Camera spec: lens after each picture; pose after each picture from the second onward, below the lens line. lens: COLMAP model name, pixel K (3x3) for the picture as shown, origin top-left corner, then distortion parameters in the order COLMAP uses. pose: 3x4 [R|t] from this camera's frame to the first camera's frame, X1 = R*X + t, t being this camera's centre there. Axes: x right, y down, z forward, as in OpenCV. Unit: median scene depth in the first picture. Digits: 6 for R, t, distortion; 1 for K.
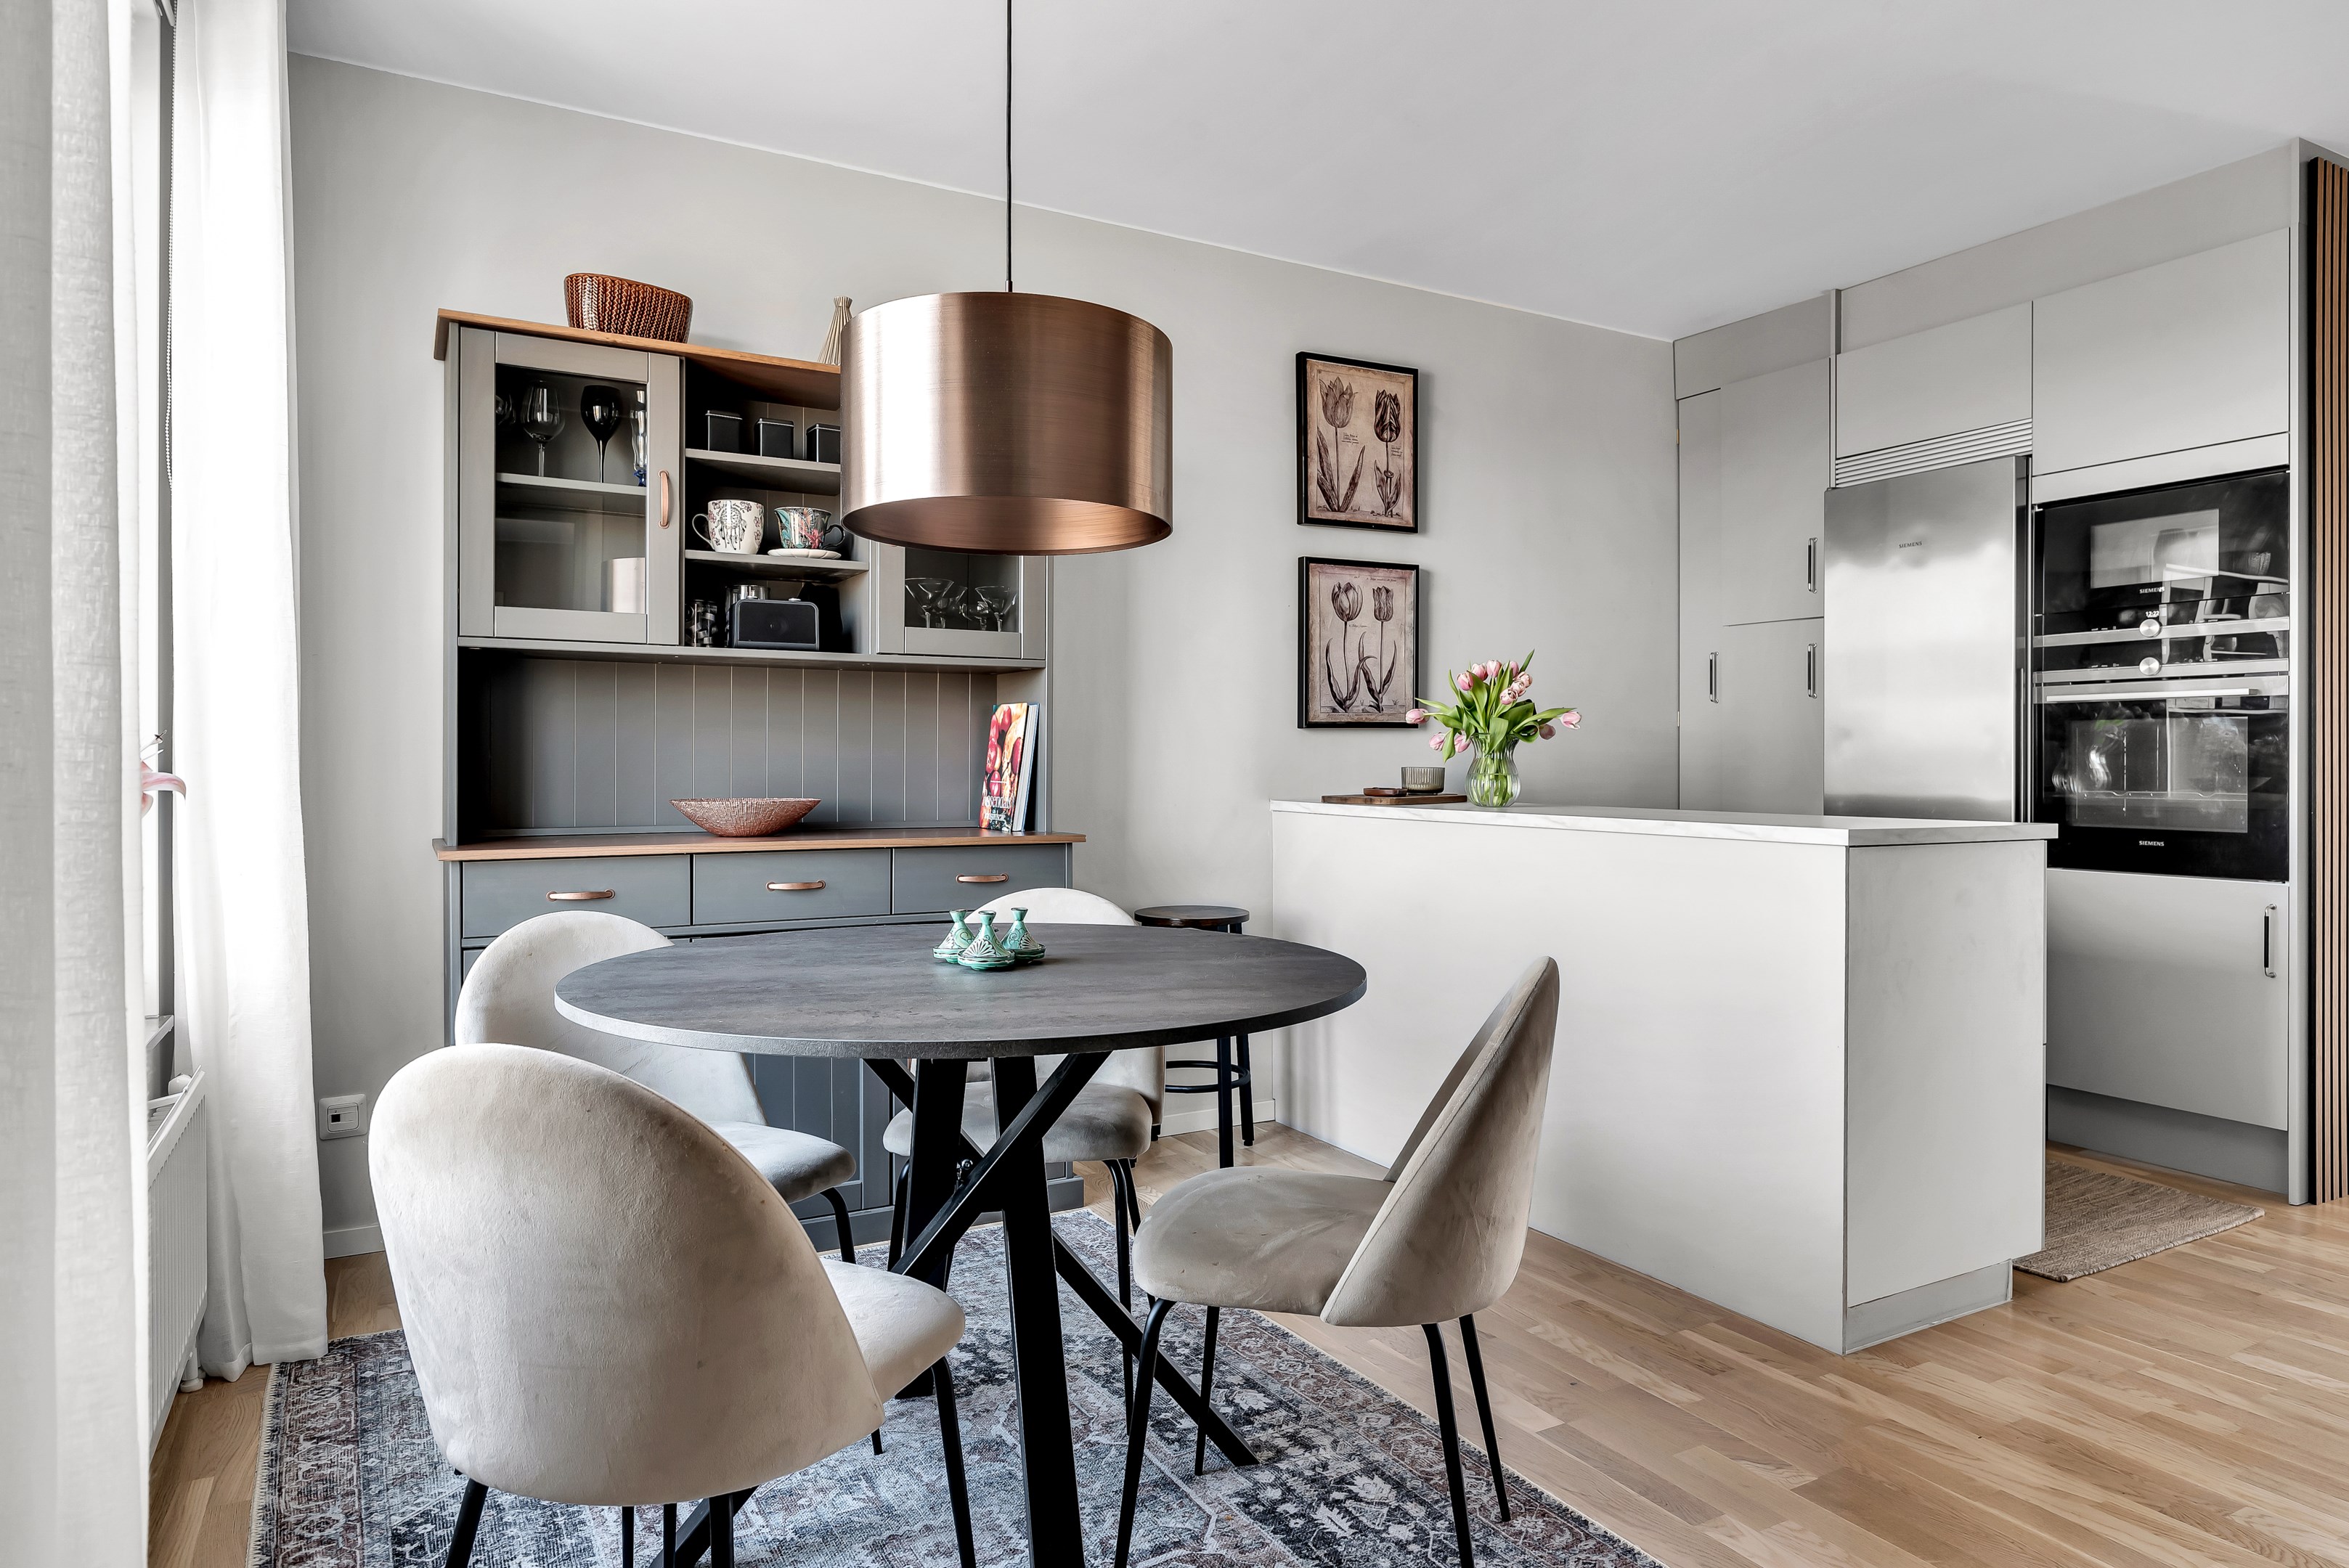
lens RADIAL K [[1448.4, 0, 1160.7], [0, 1448.4, 766.6], [0, 0, 1]] dist [-0.008942, 0.006161]
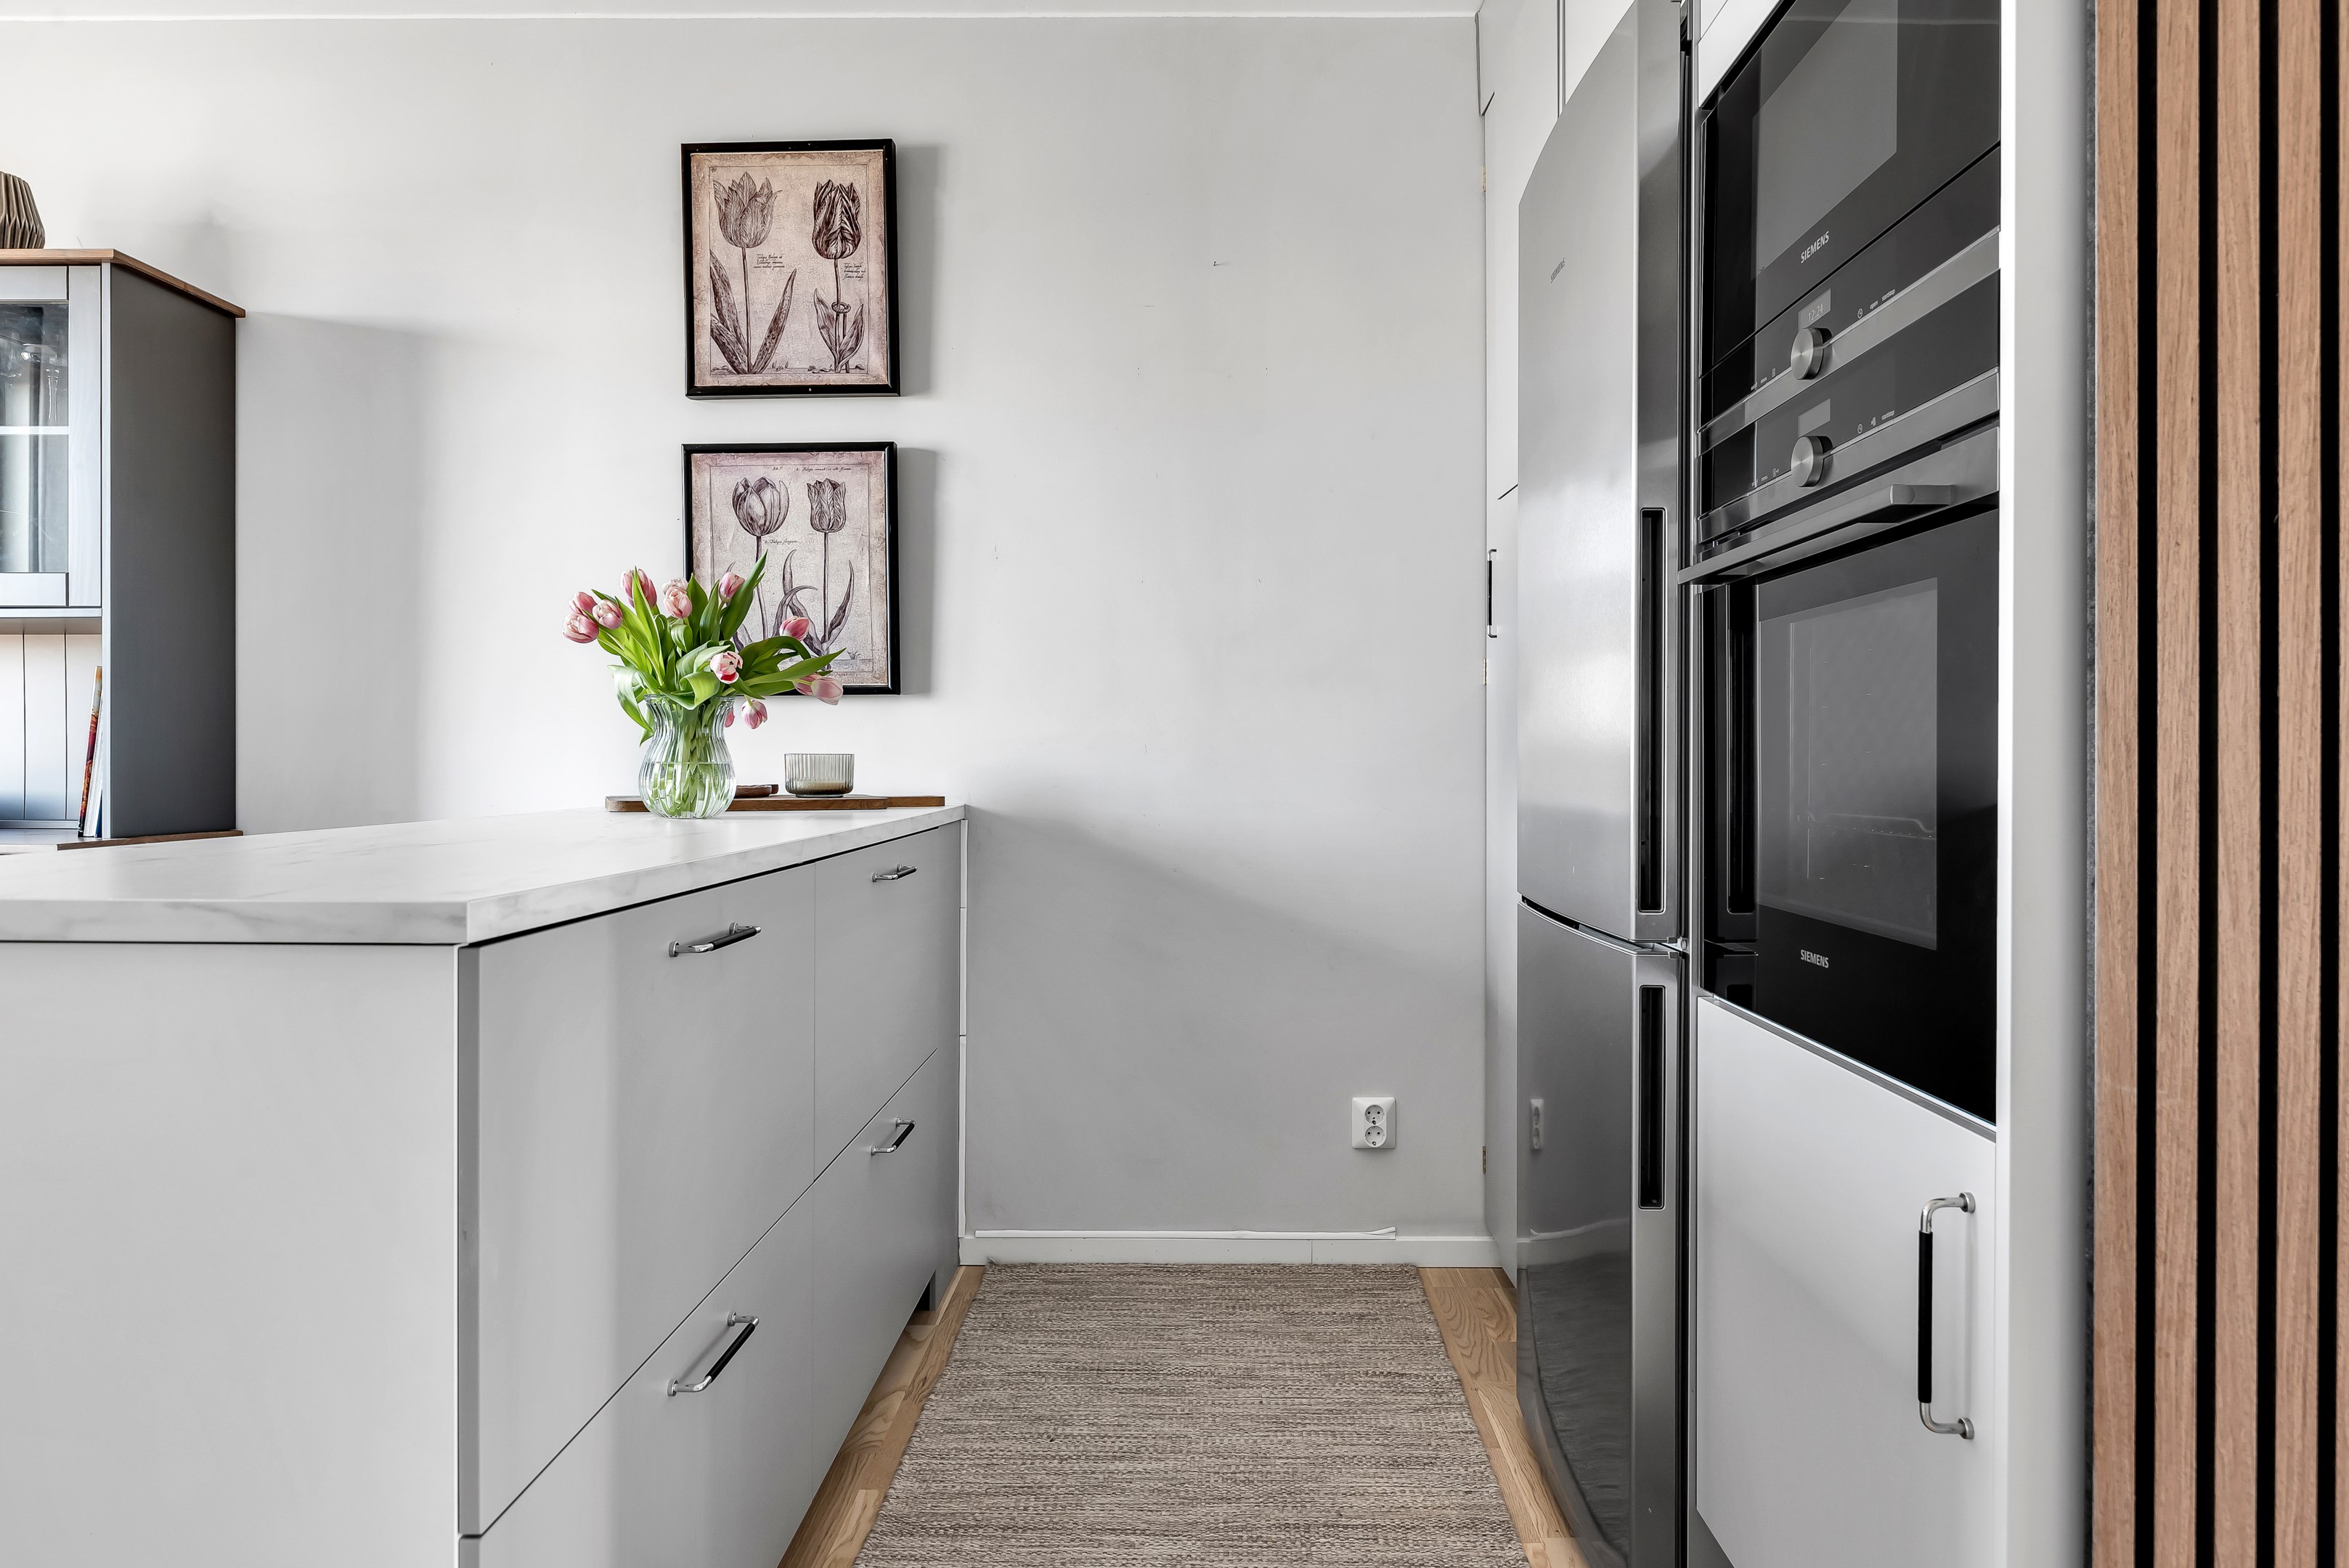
lens RADIAL K [[1403.4, 0, 1185.8], [0, 1403.4, 771.9], [0, 0, 1]] dist [-0.009599, 0.003096]
pose [[0.870750, 0.003999, -0.491709, 0.617164], [-0.001914, 0.999987, 0.004743, 0.005140], [0.491722, -0.003189, 0.870746, 0.532345]]
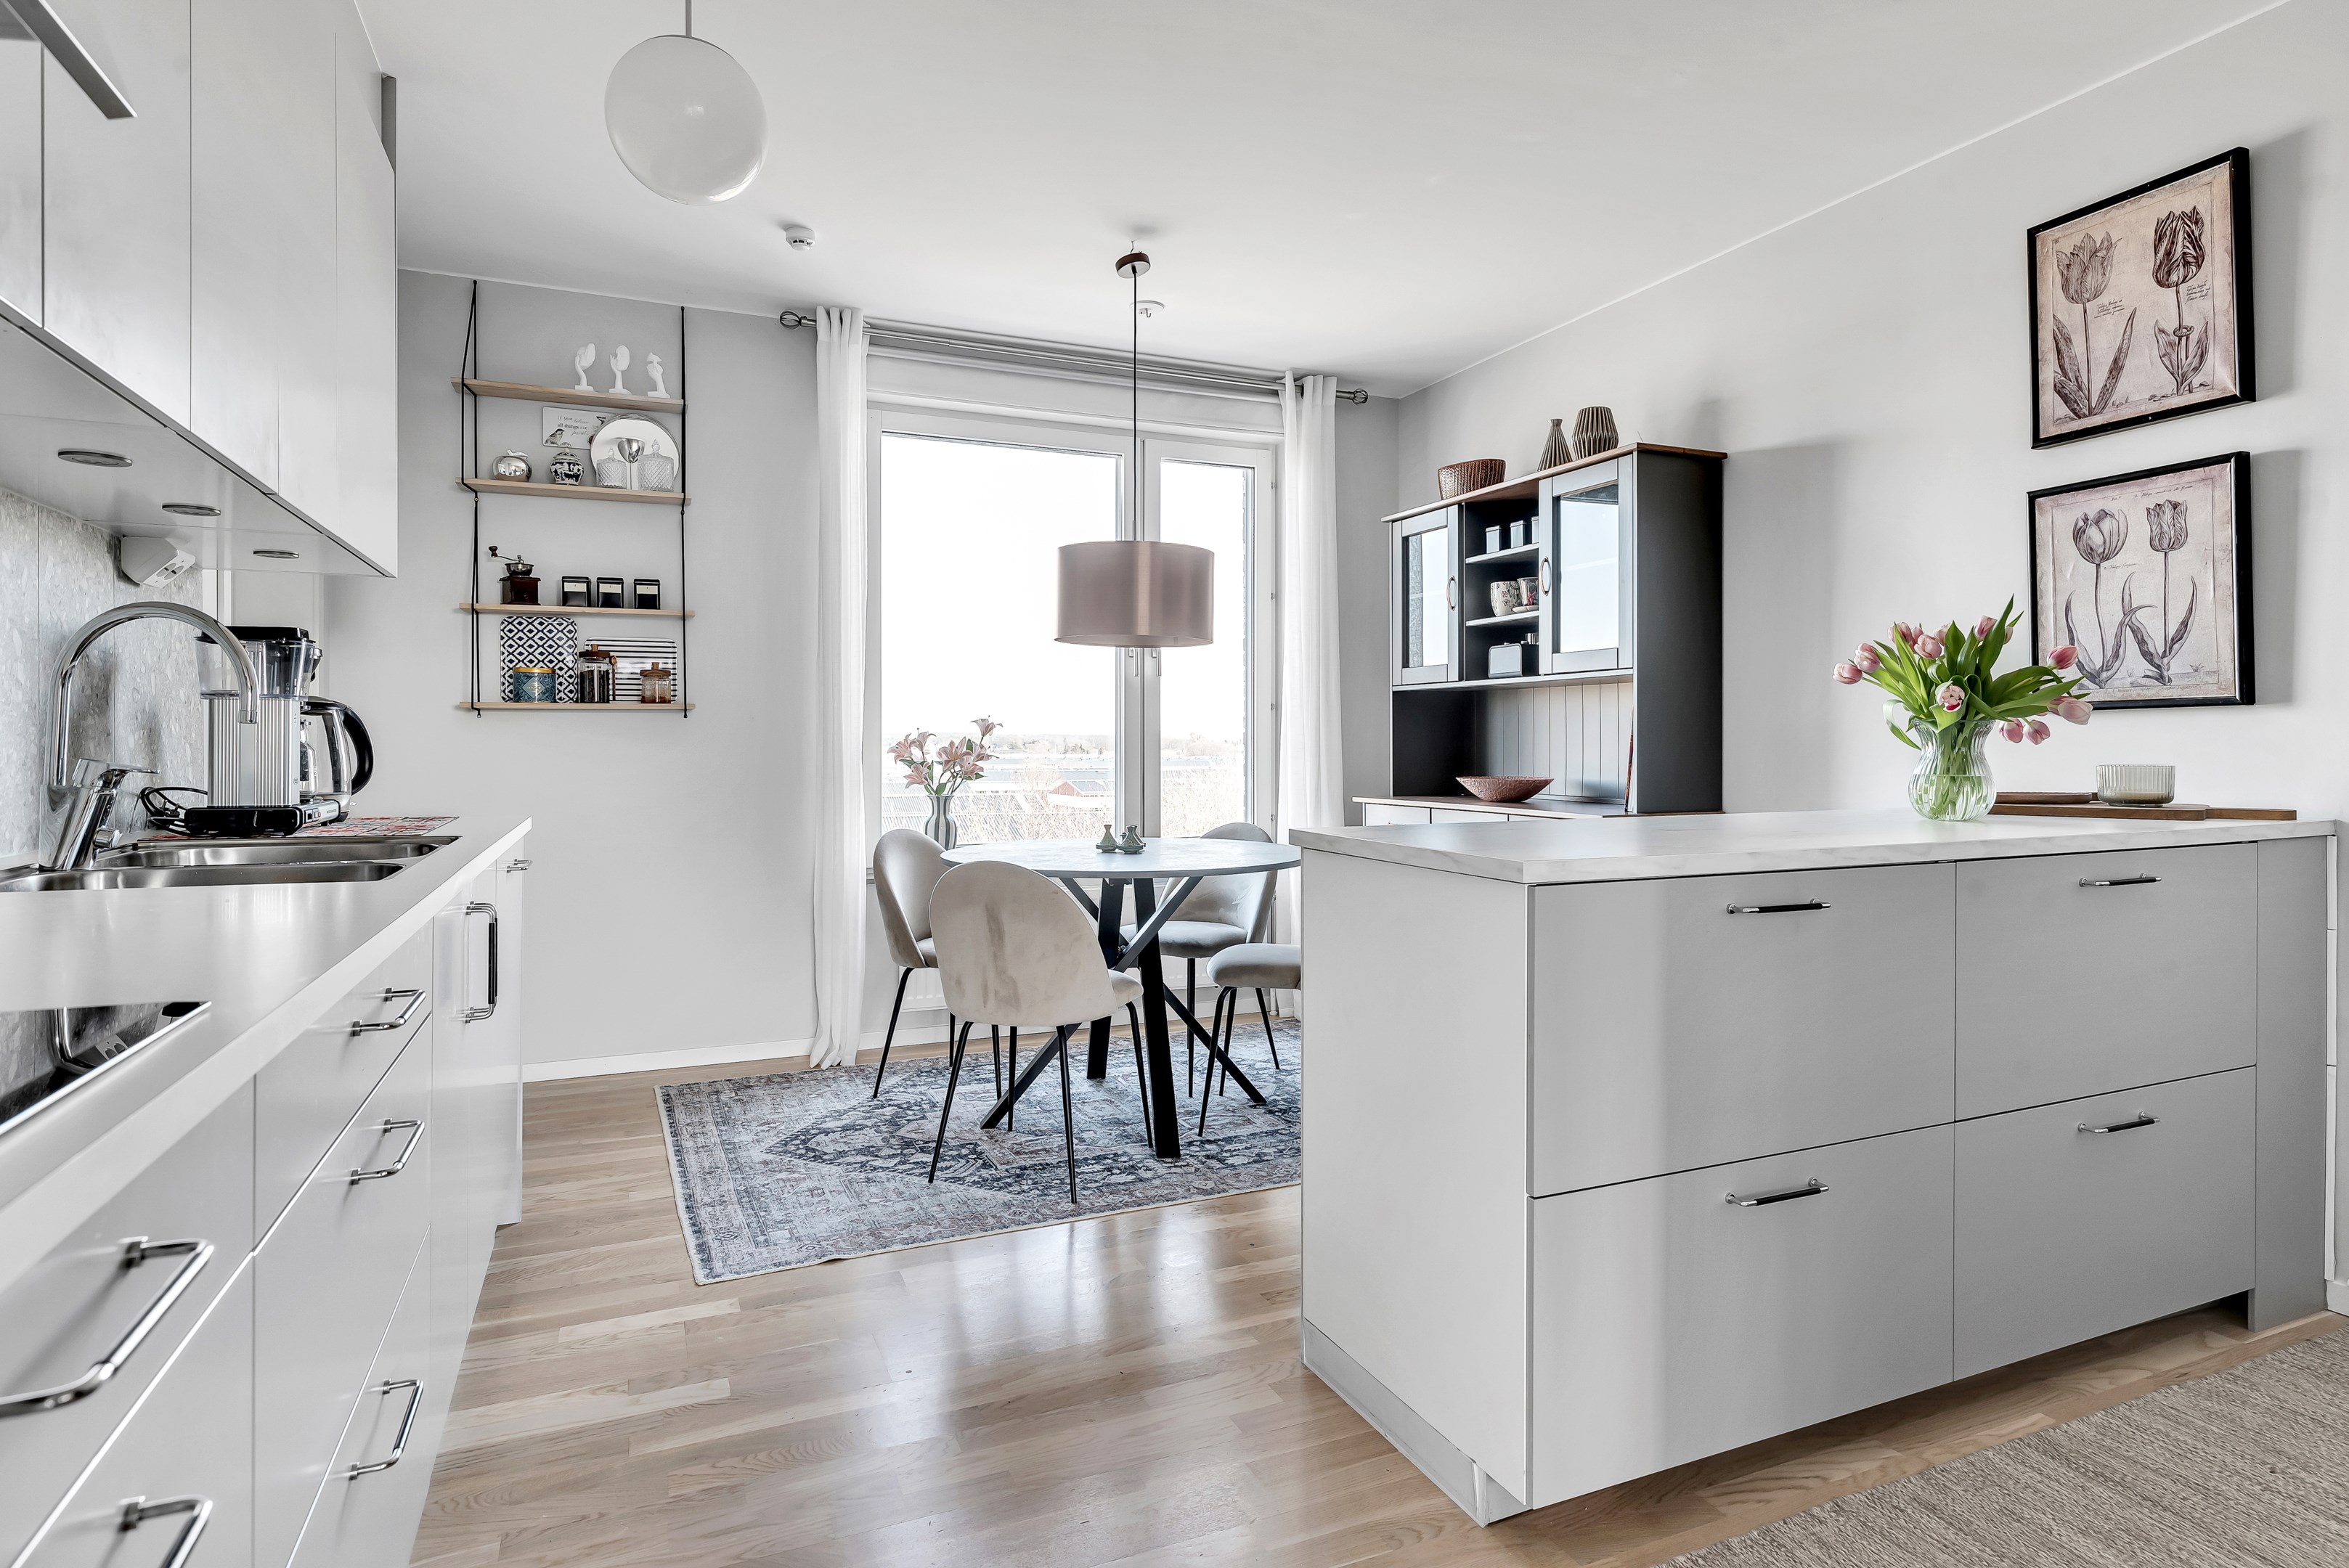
lens RADIAL K [[1249.3, 0, 1178.7], [0, 1249.3, 754.7], [0, 0, 1]] dist [-0.002830, -0.002693]
pose [[-0.104044, 0.006953, -0.994548, 0.798828], [-0.001629, 0.999973, 0.007161, -0.007860], [0.994571, 0.002365, -0.104030, 0.604774]]
